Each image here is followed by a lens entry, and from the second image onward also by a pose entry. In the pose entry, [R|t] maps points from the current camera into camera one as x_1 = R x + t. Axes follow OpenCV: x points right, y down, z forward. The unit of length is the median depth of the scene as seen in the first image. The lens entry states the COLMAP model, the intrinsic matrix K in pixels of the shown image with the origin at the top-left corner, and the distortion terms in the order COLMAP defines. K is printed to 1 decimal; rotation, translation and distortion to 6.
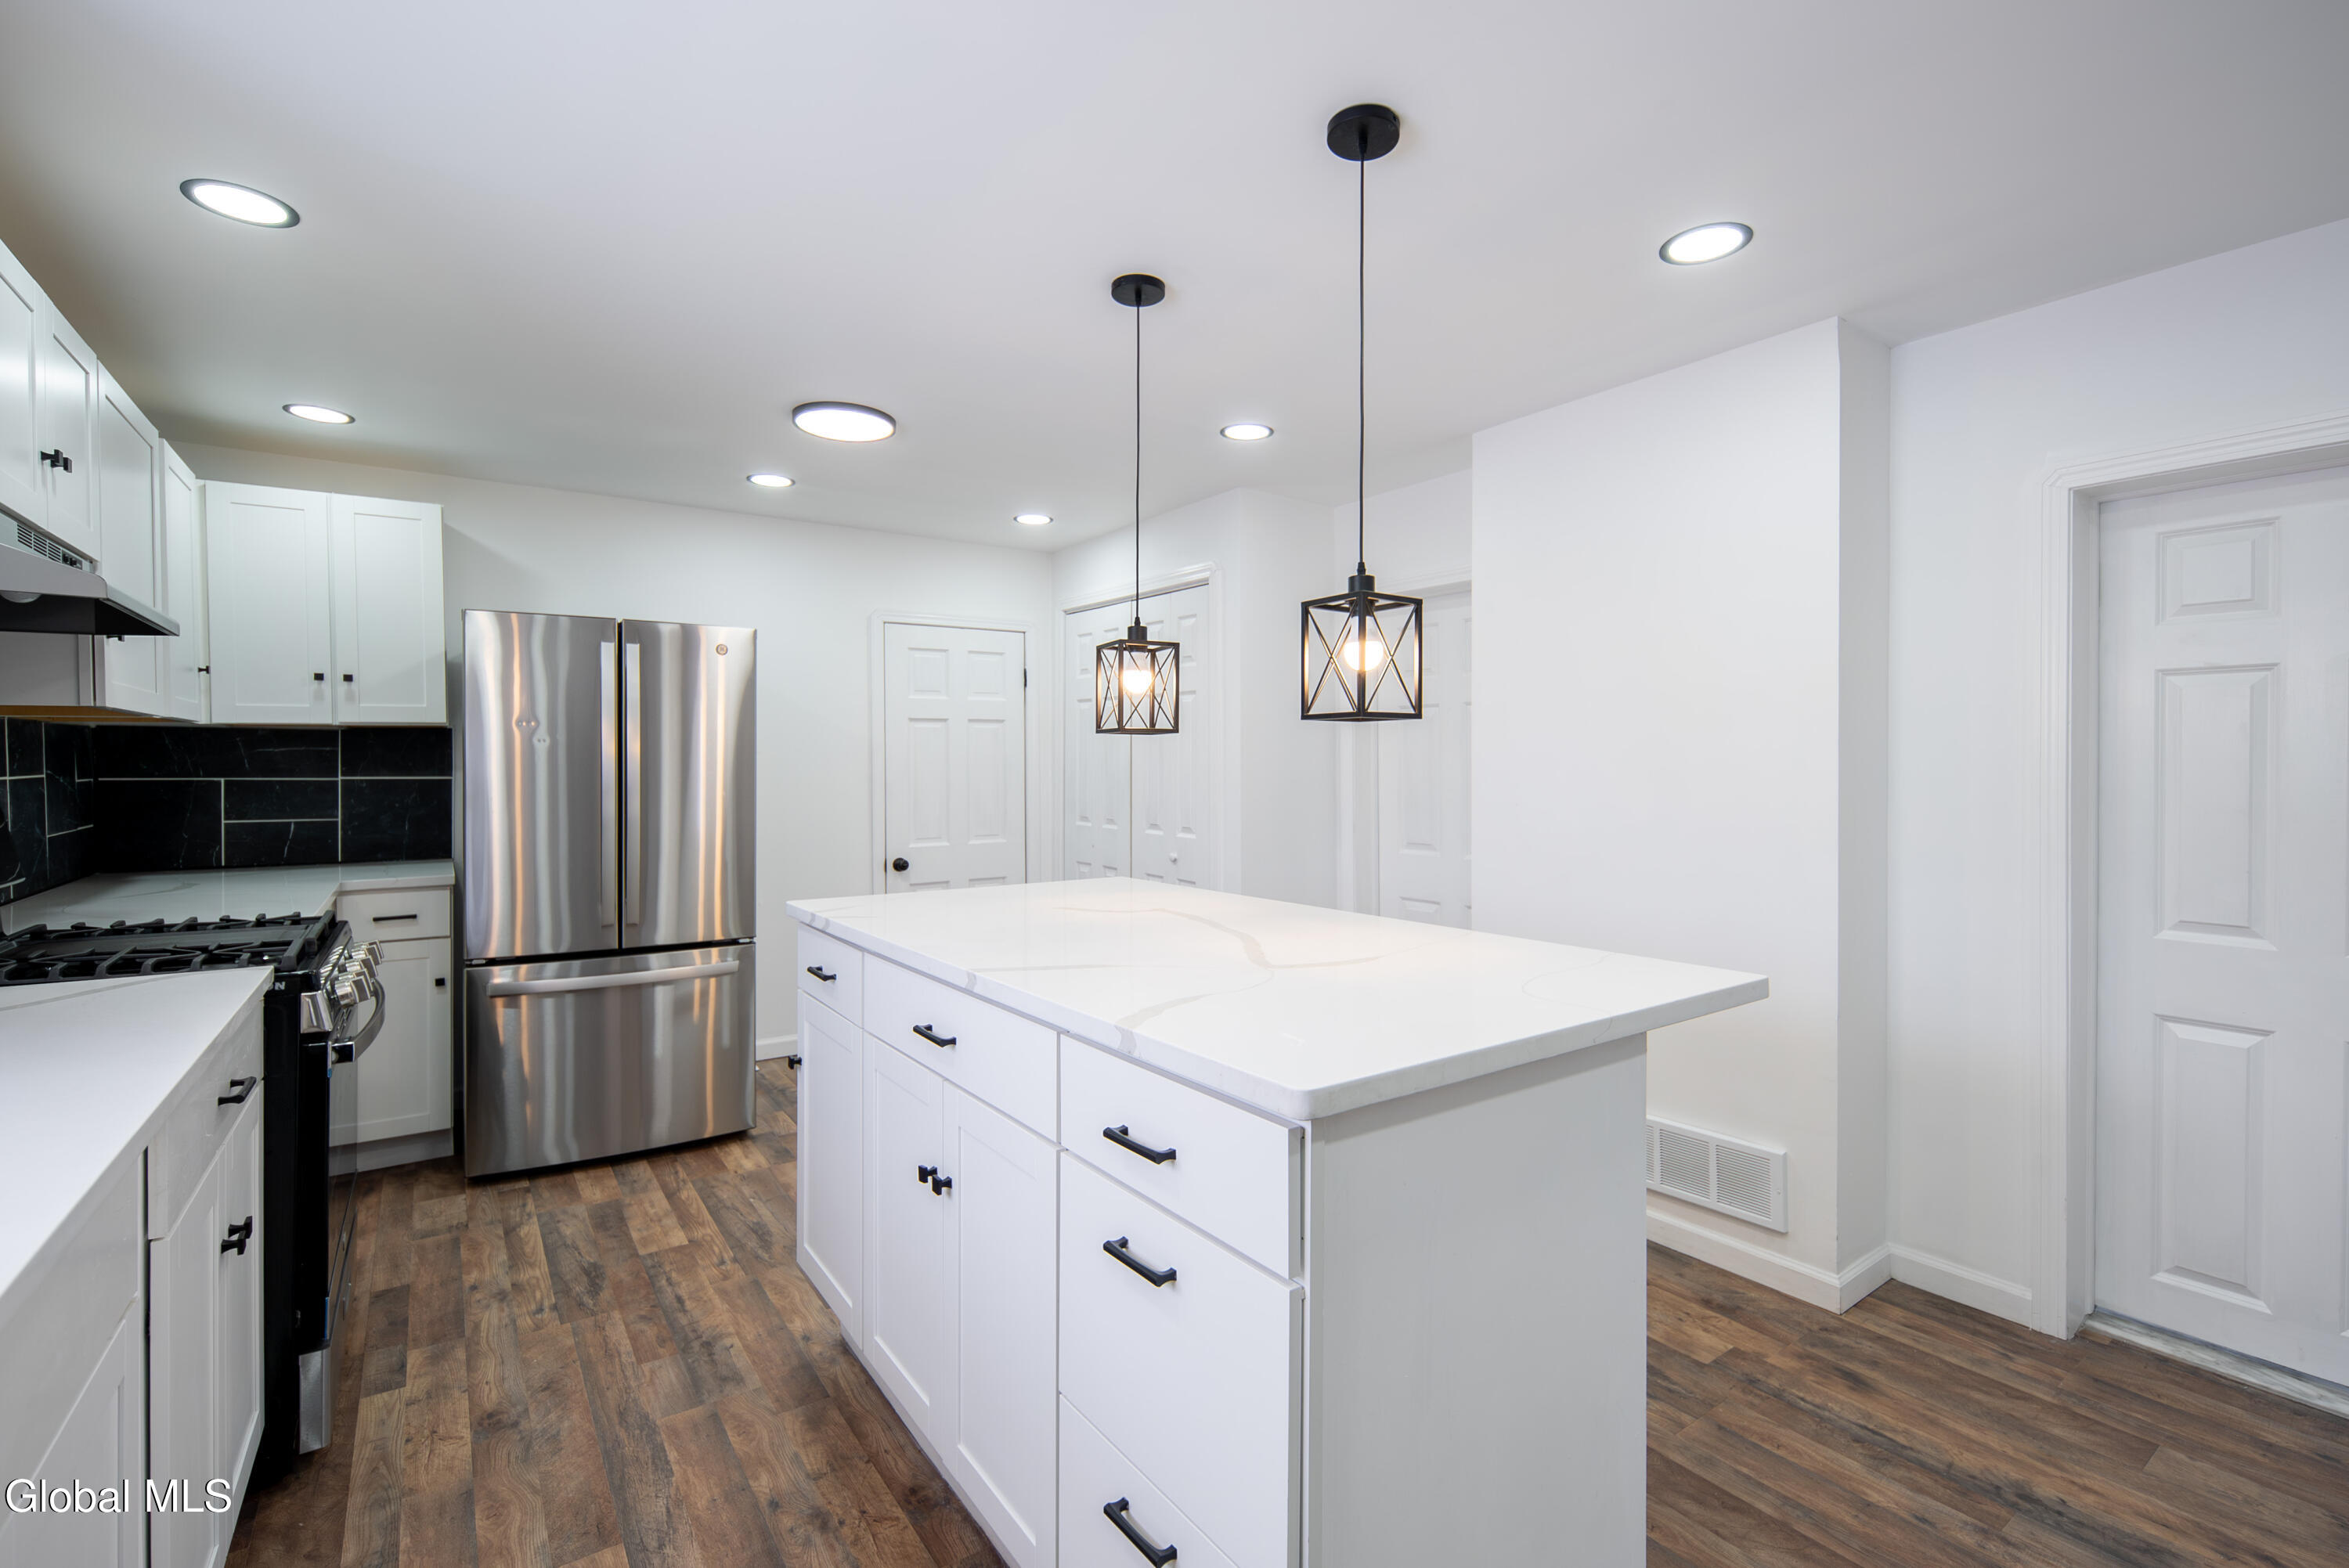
lens RADIAL K [[1012.5, 0, 1146.9], [0, 1012.5, 773.8], [0, 0, 1]] dist [-0.003402, -0.001119]
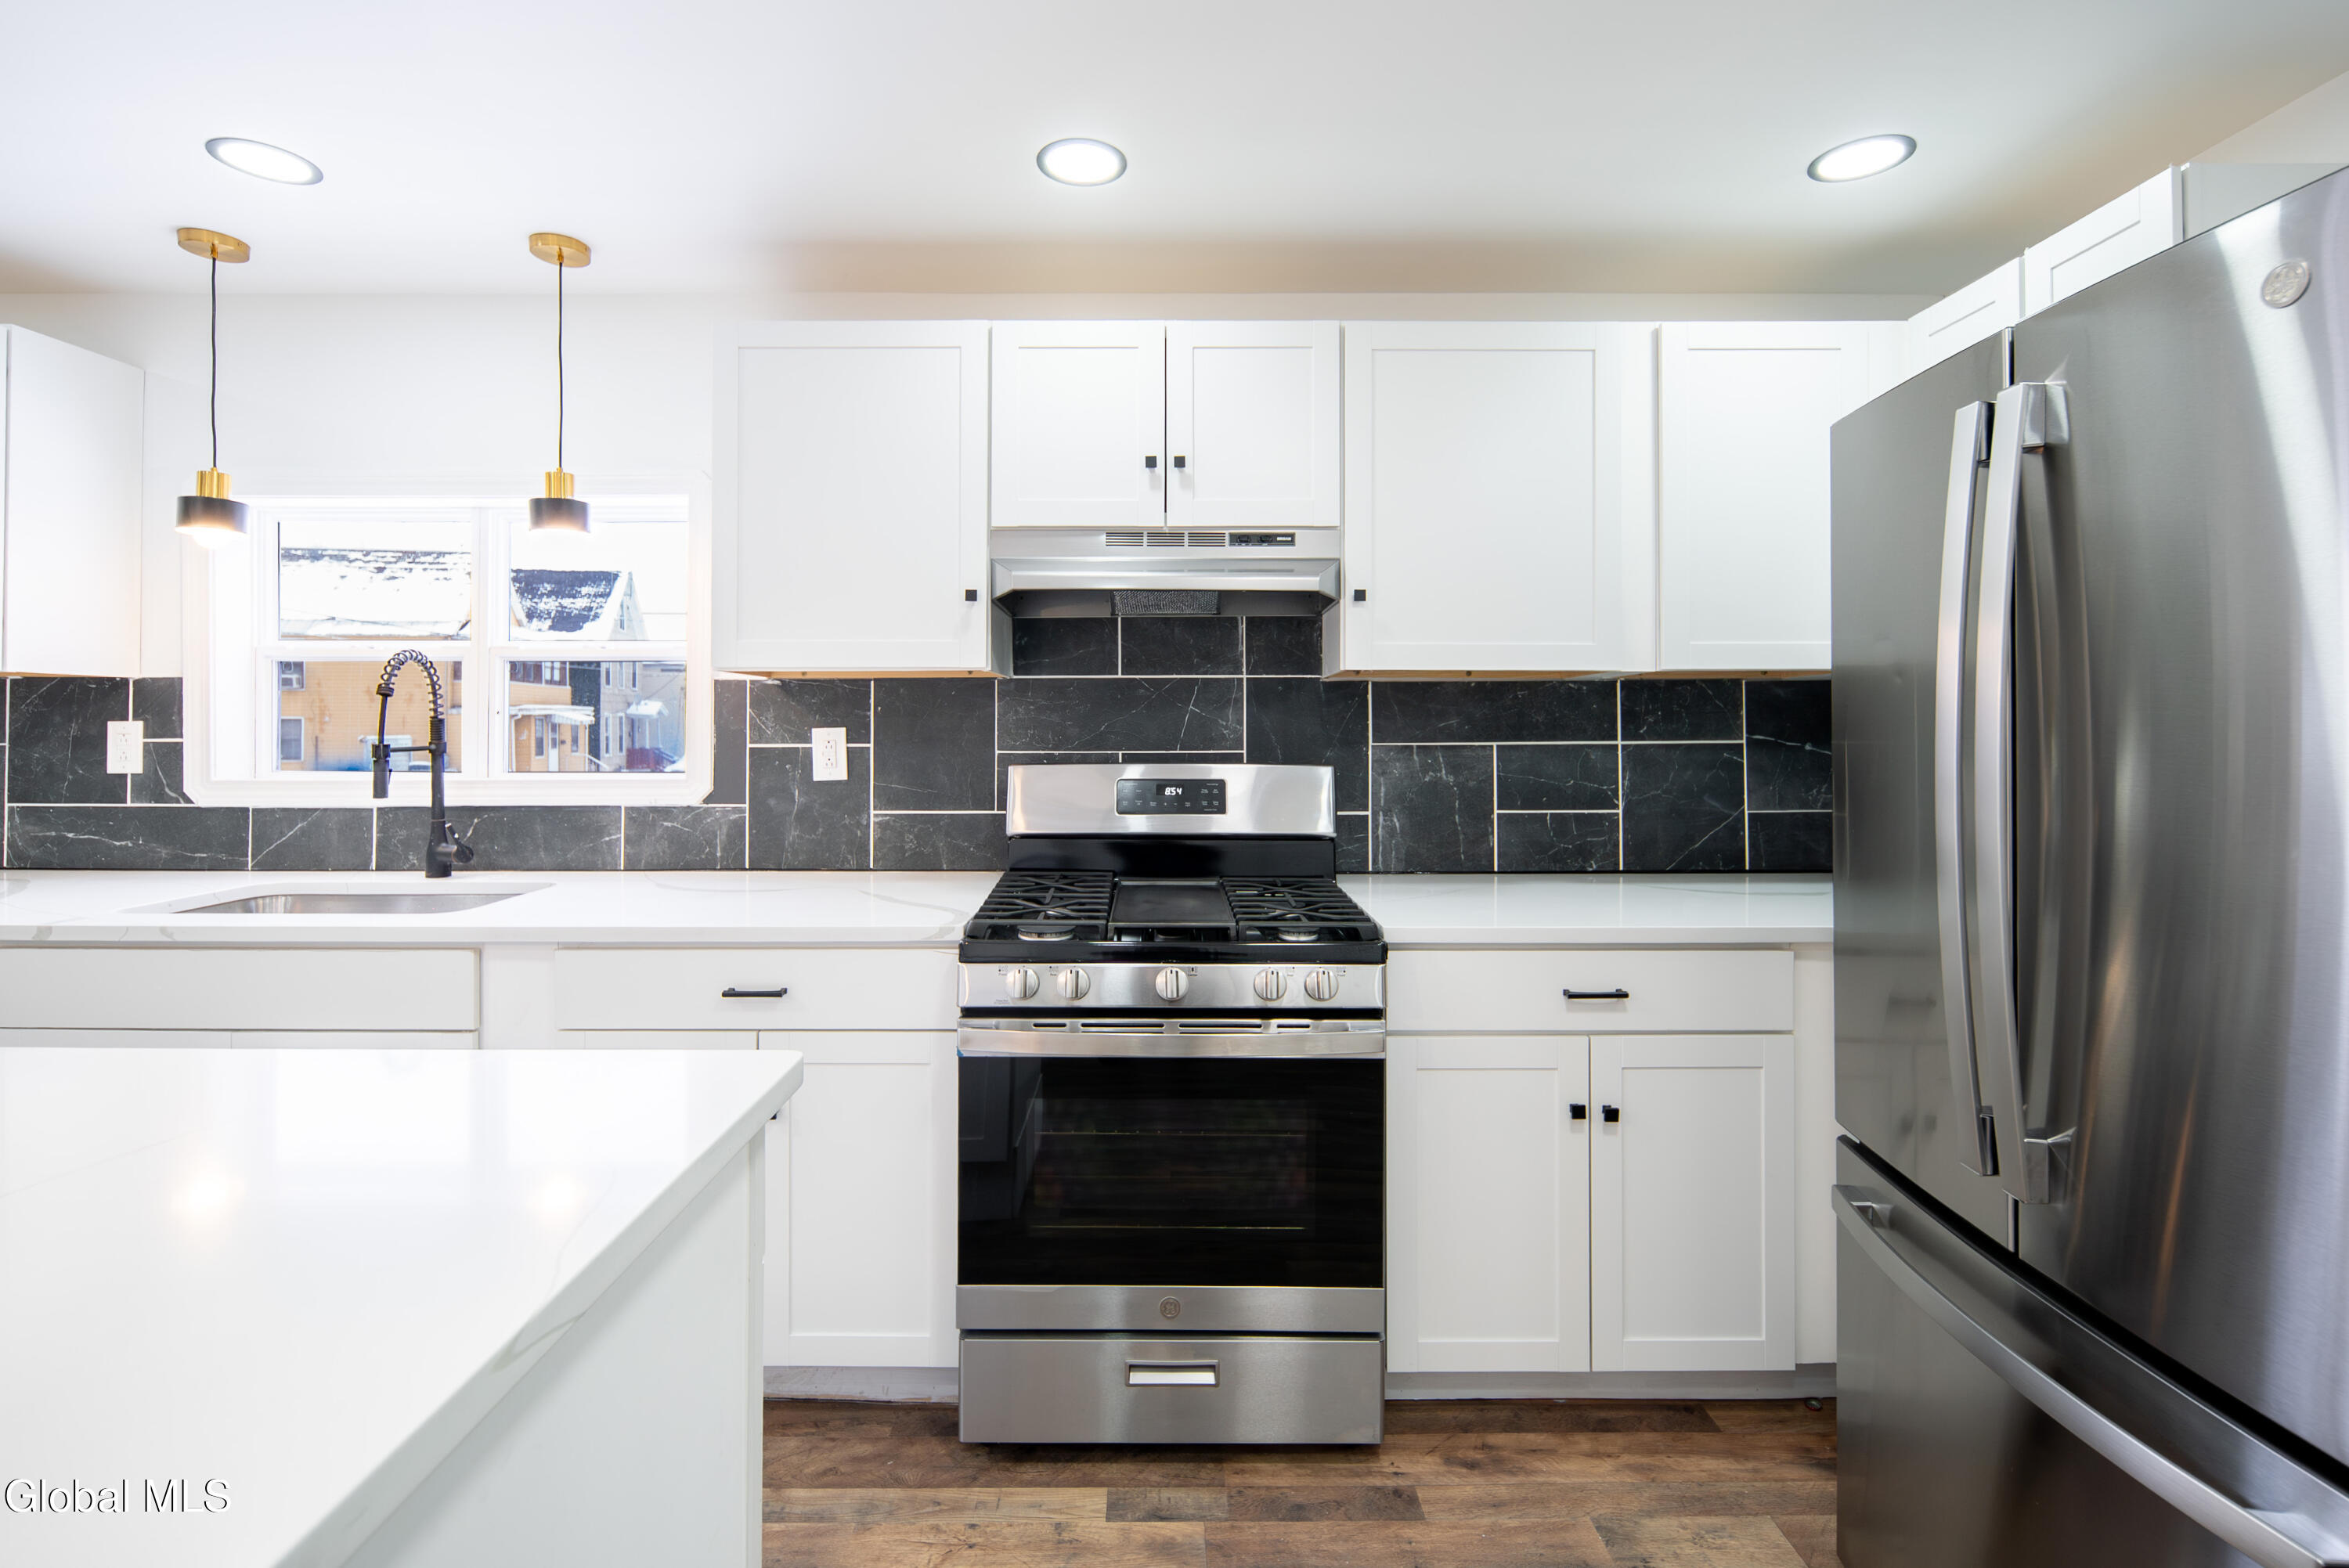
lens RADIAL K [[1068.4, 0, 1175.0], [0, 1068.4, 726.8], [0, 0, 1]] dist [0.000544, 0.000089]
pose [[-0.564420, 0.002210, -0.825485, -0.079321], [-0.004506, 0.999973, 0.005759, -0.014345], [0.825475, 0.006970, -0.564395, 1.461656]]
